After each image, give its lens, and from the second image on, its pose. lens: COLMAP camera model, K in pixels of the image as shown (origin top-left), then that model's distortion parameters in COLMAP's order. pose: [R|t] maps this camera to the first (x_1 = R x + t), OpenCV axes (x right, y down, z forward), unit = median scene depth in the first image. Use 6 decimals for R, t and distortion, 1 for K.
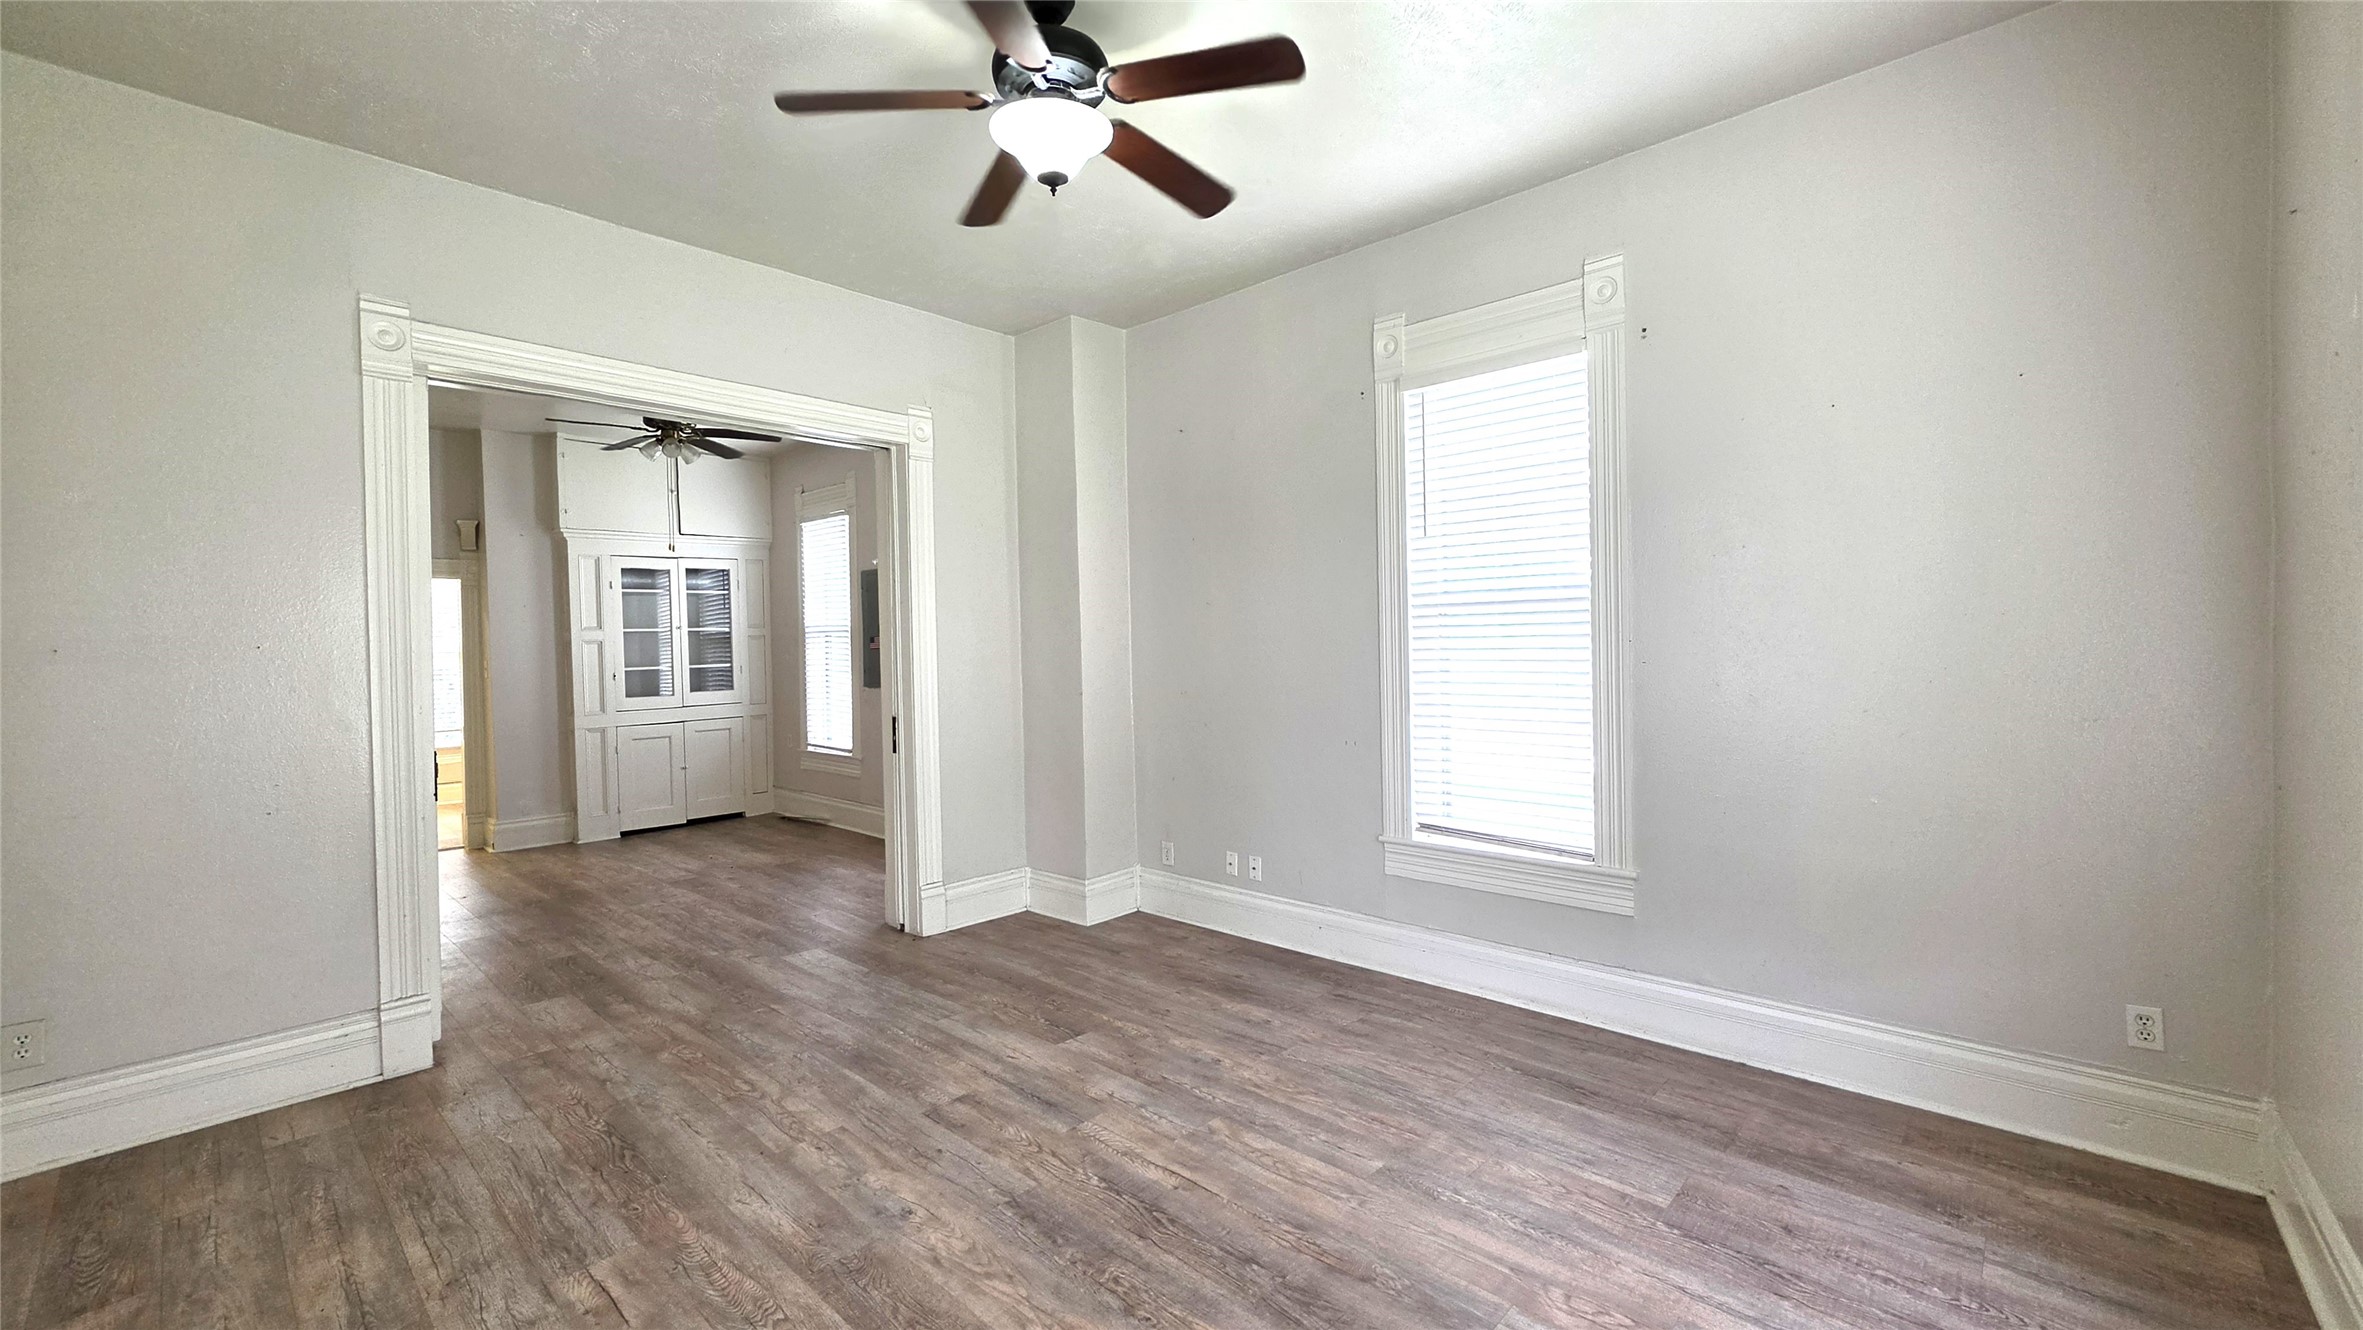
lens RADIAL K [[941.1, 0, 1169.2], [0, 941.1, 661.4], [0, 0, 1]] dist [-0.002680, 0.000175]
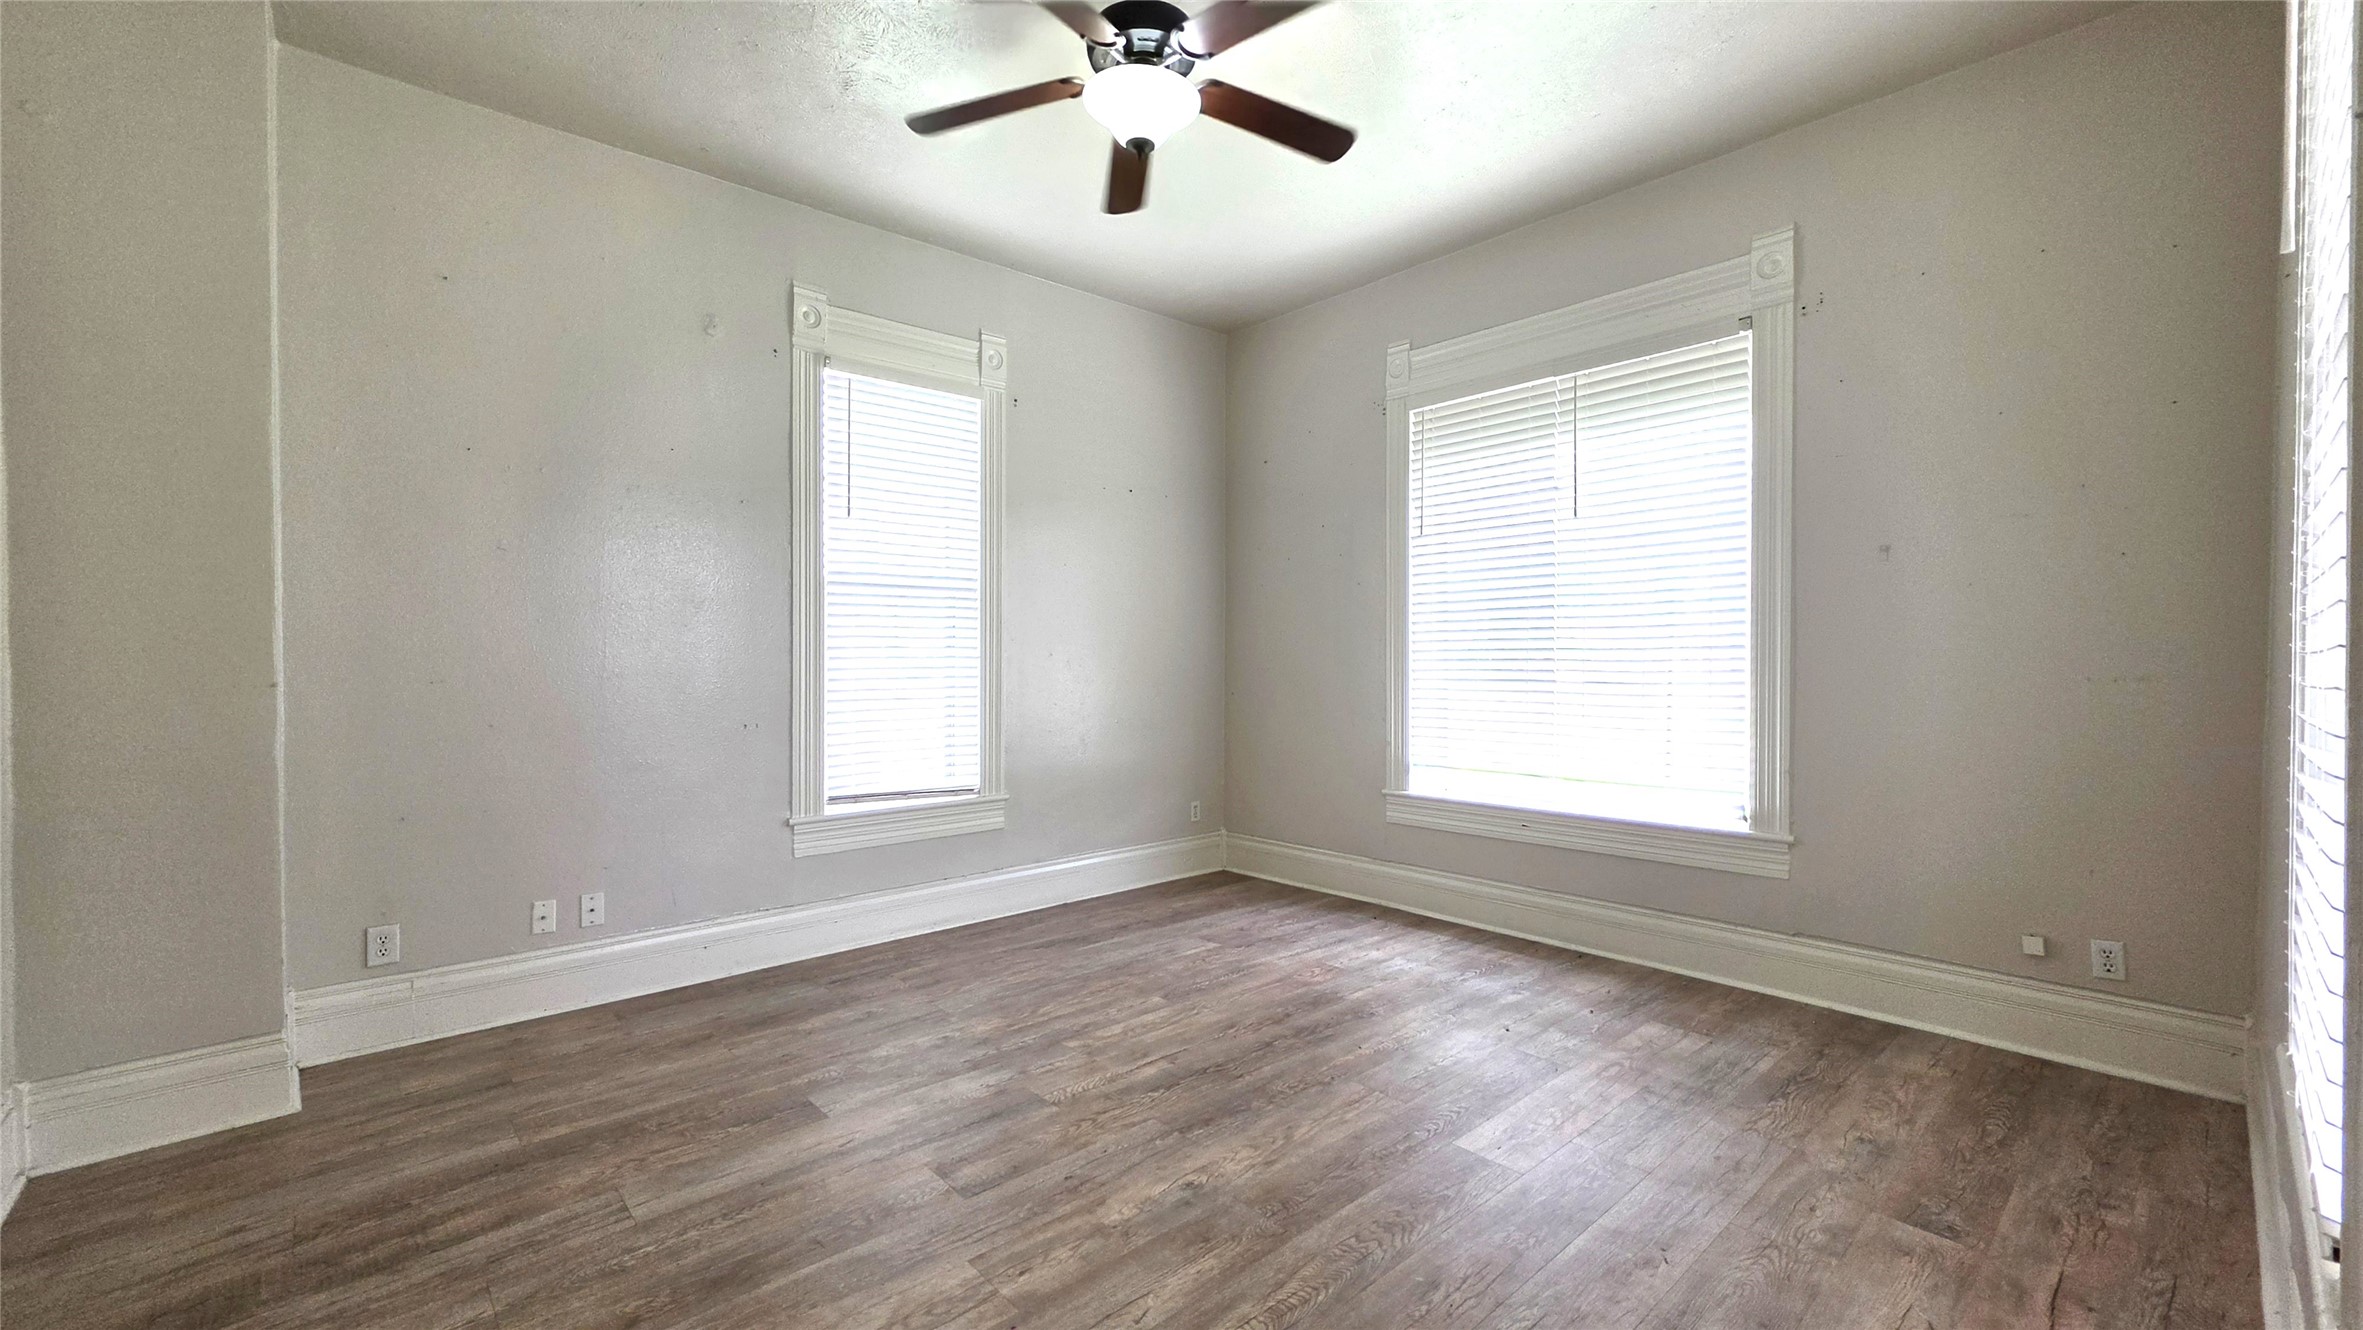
lens RADIAL K [[941.1, 0, 1169.7], [0, 941.1, 665.8], [0, 0, 1]] dist [-0.002680, 0.000175]
pose [[0.091738, 0.005998, 0.995765, -0.851062], [0.017586, 0.999816, -0.007642, 0.053780], [-0.995628, 0.018213, 0.091616, 0.648585]]
